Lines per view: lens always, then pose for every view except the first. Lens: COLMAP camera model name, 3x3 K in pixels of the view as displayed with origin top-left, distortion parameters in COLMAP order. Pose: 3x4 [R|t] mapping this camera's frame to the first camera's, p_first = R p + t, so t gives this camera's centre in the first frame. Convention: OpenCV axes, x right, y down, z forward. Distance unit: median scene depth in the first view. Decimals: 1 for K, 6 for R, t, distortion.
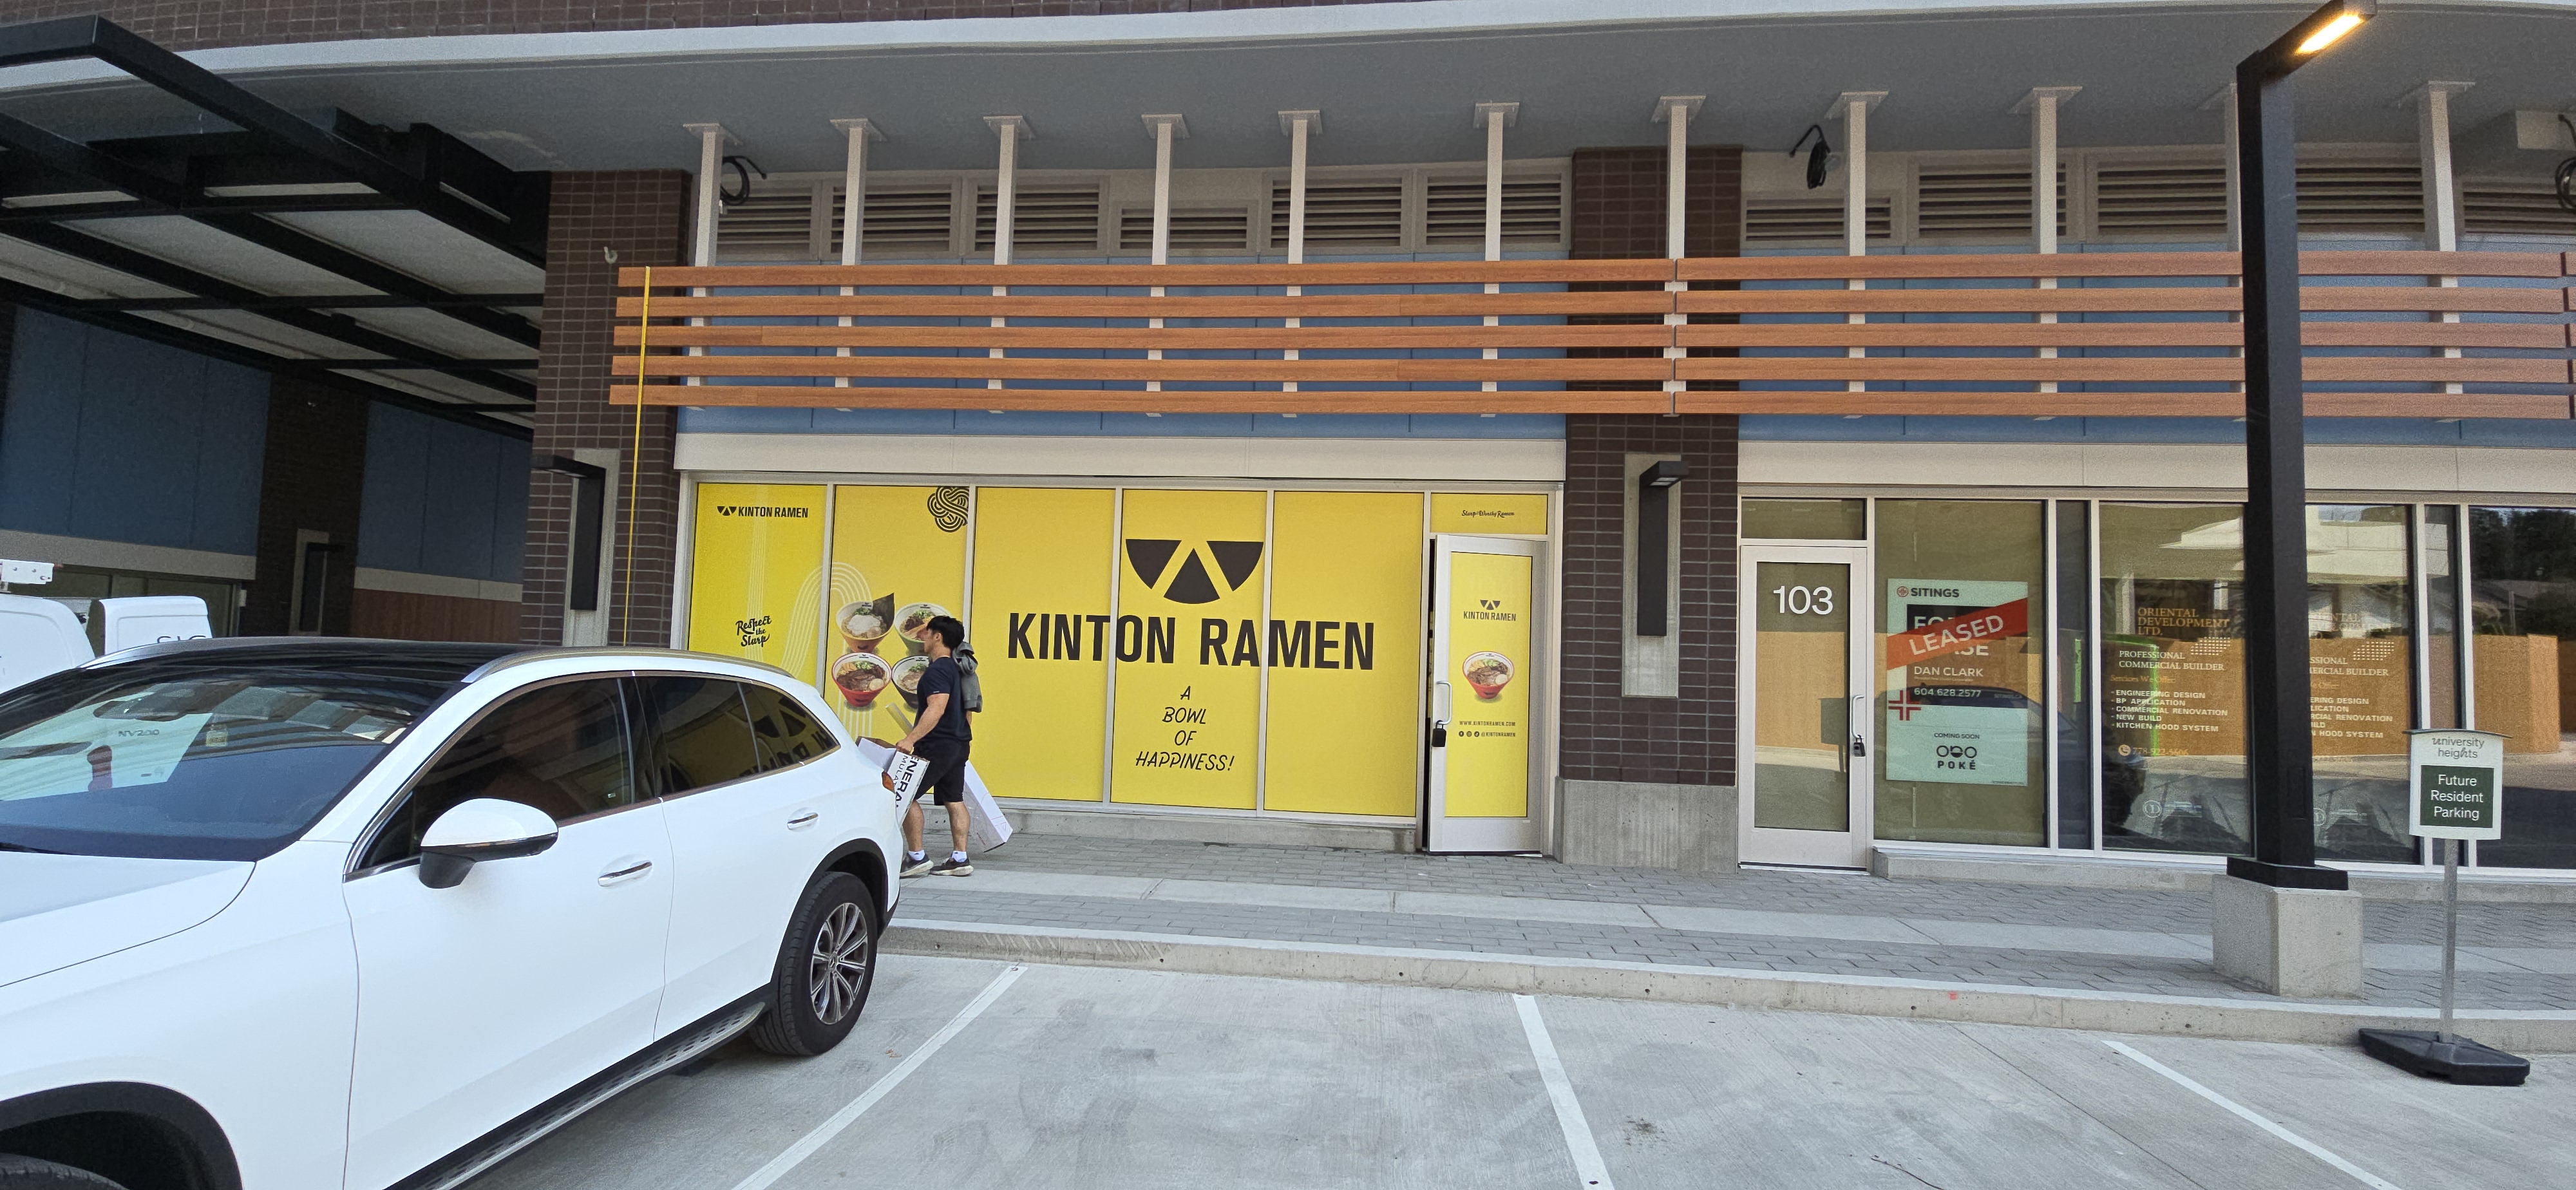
lens RADIAL K [[1040.2, 0, 1276.7], [0, 1040.2, 607.8], [0, 0, 1]] dist [0.008063, -0.006472]
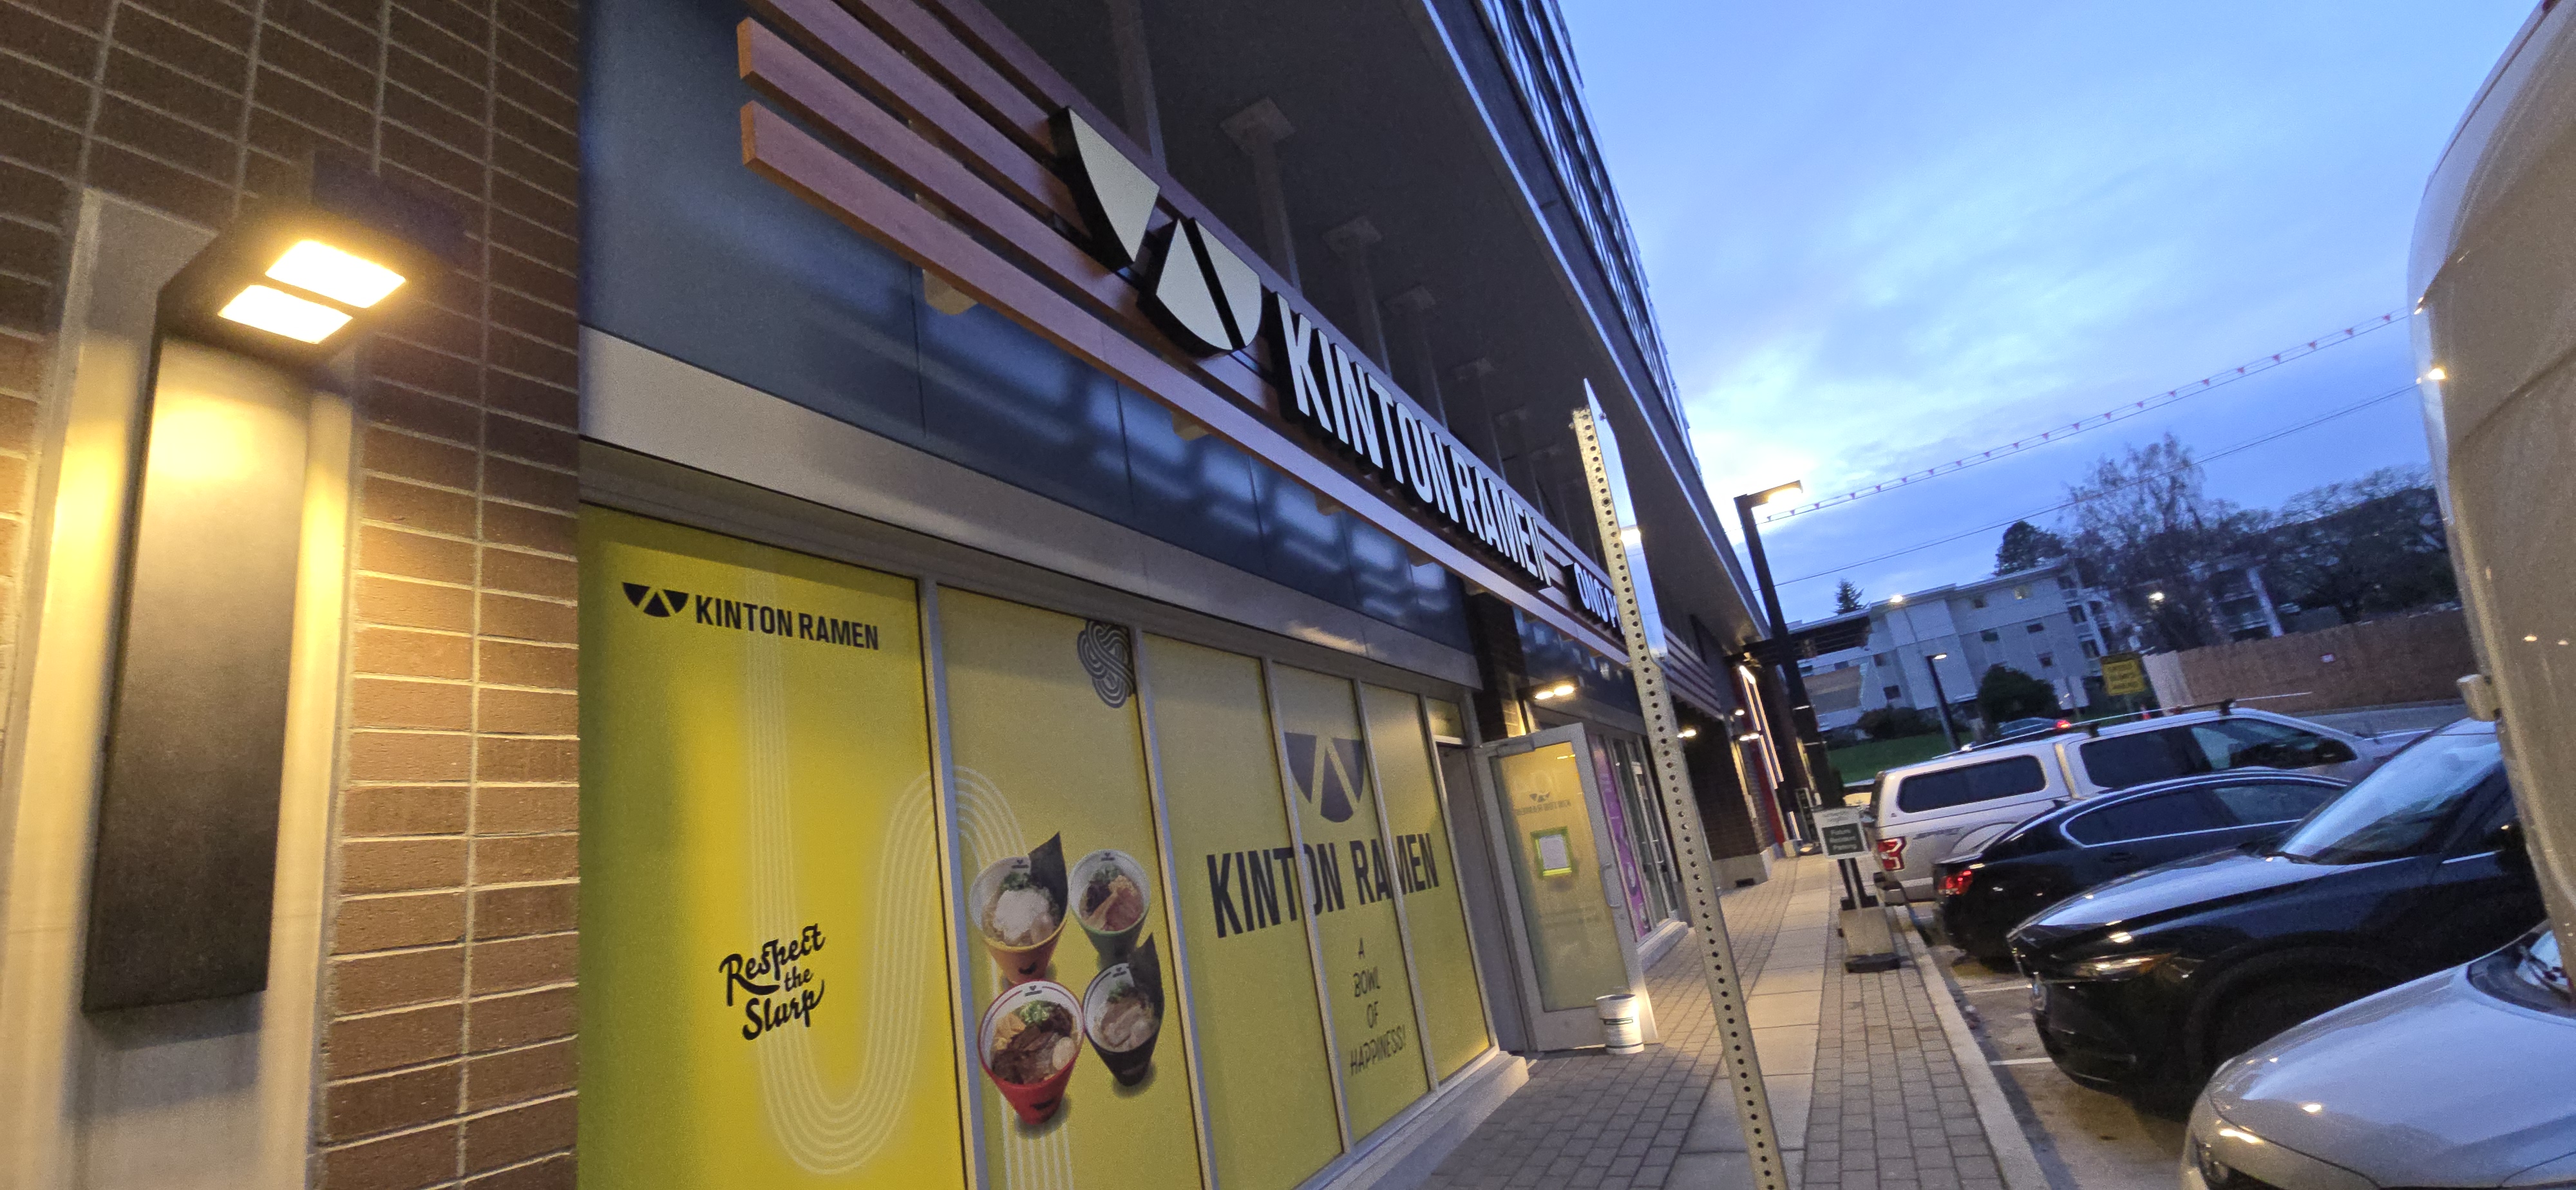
lens RADIAL K [[1040.2, 0, 1269.3], [0, 1040.2, 612.4], [0, 0, 1]] dist [0.008063, -0.006472]
pose [[0.367600, 0.146964, 0.918299, -0.827824], [0.126884, 0.970275, -0.206074, -0.002608], [-0.921288, 0.192270, 0.338025, 0.803149]]
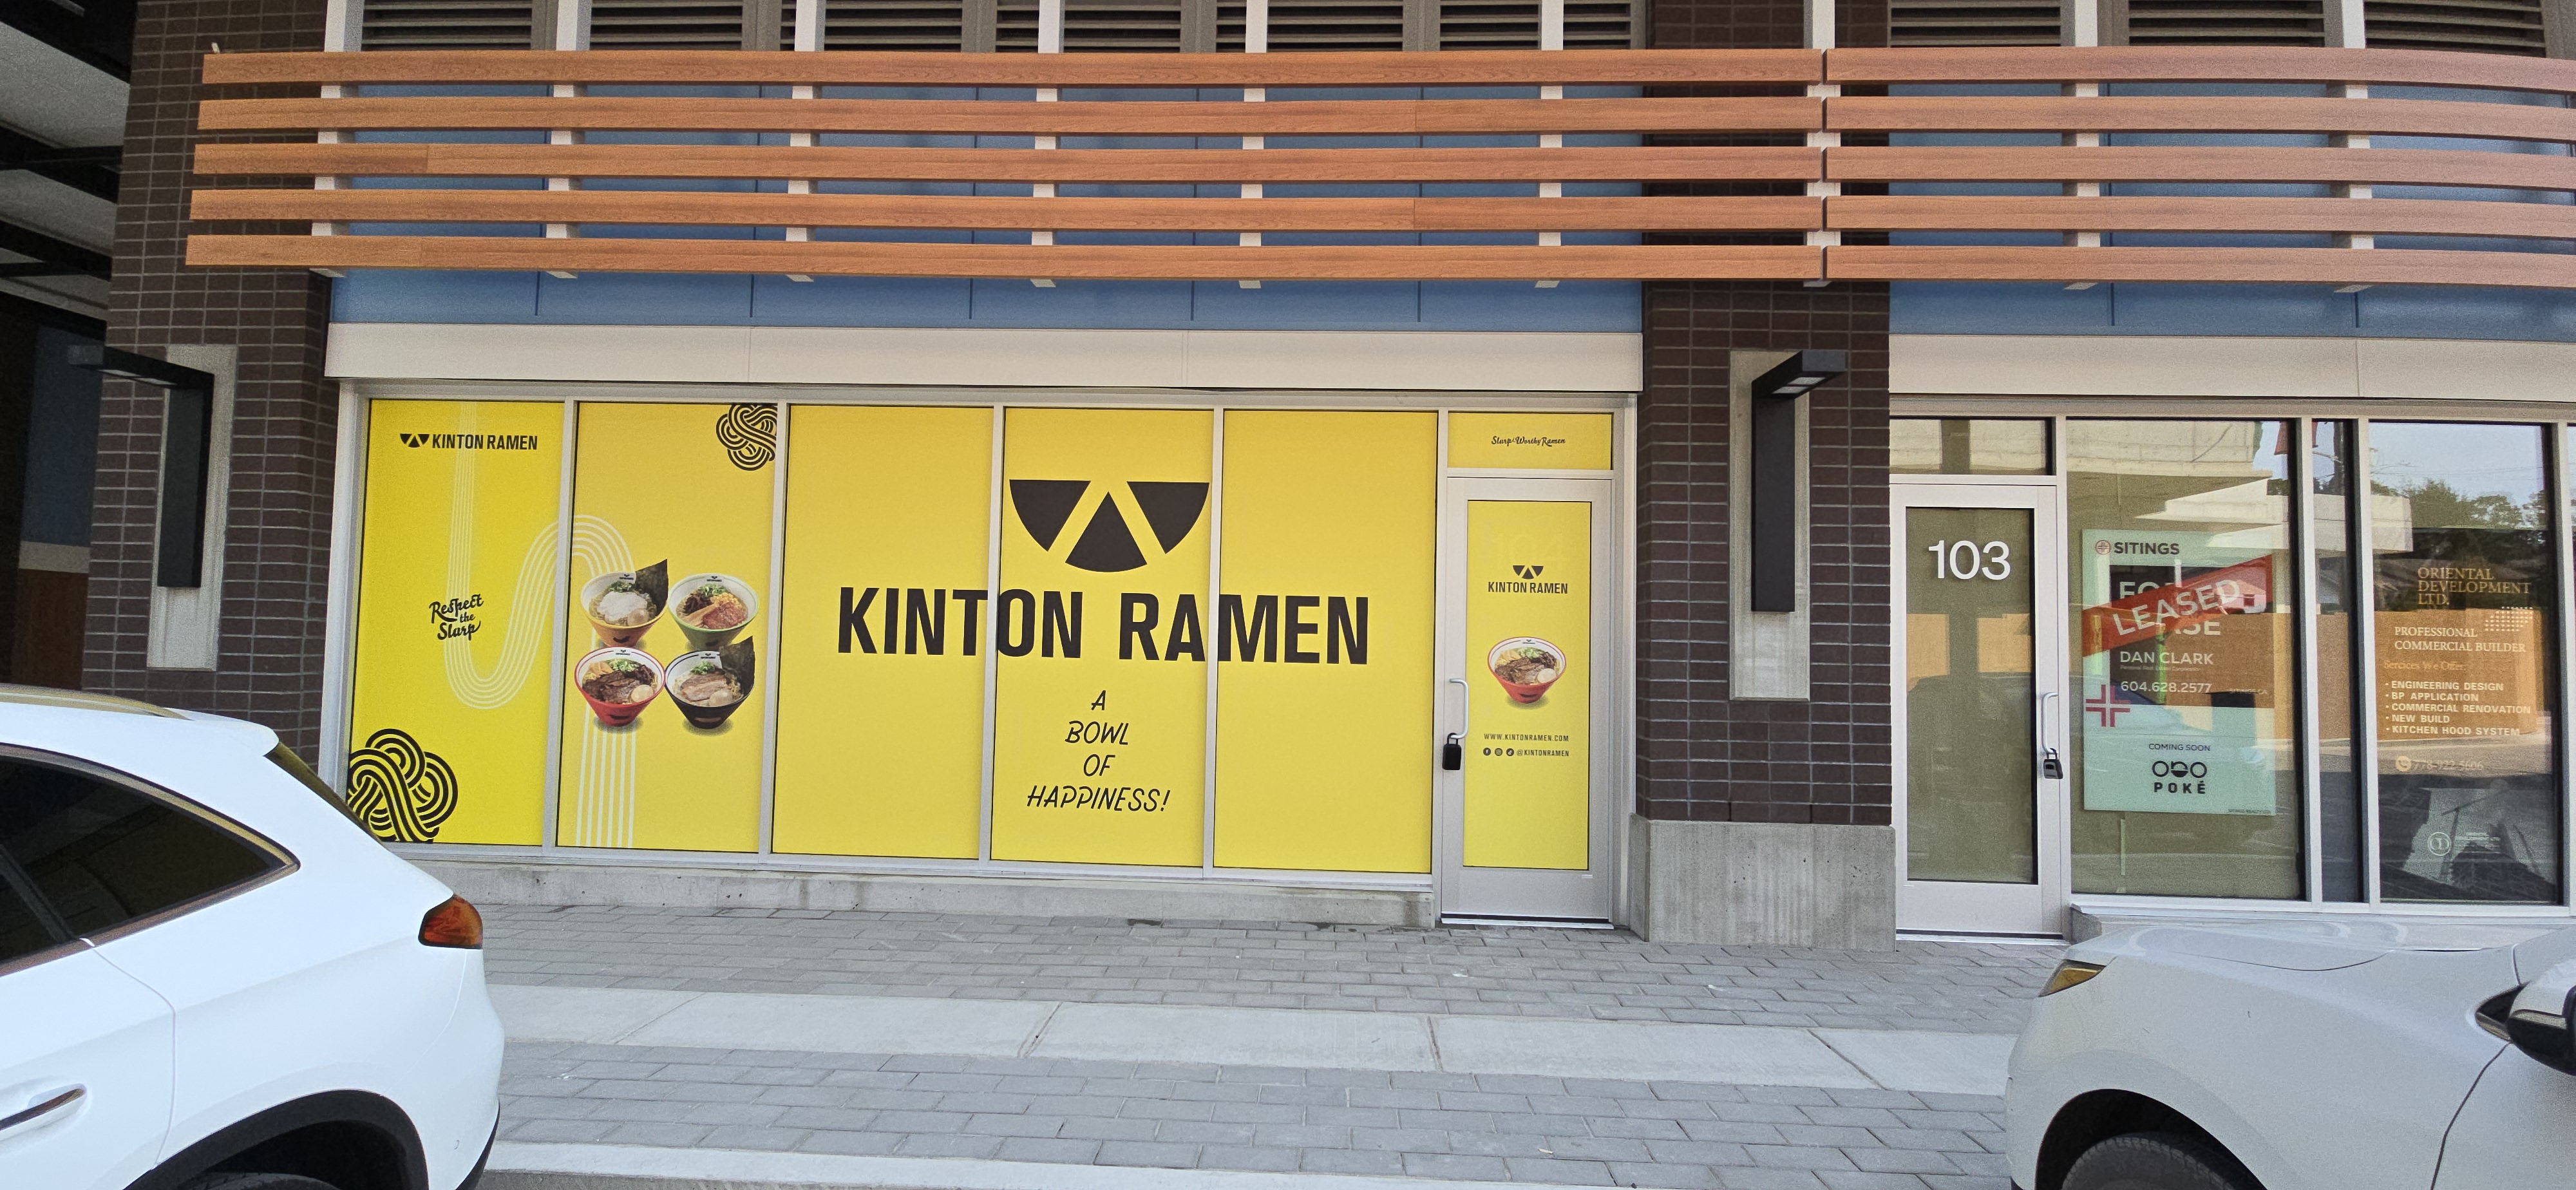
lens RADIAL K [[1040.2, 0, 1280.4], [0, 1040.2, 605.1], [0, 0, 1]] dist [0.008063, -0.006472]
pose [[0.997534, -0.007848, 0.069751, -0.015068], [0.007207, 0.999930, 0.009437, 0.012994], [-0.069820, -0.008911, 0.997520, 0.311787]]
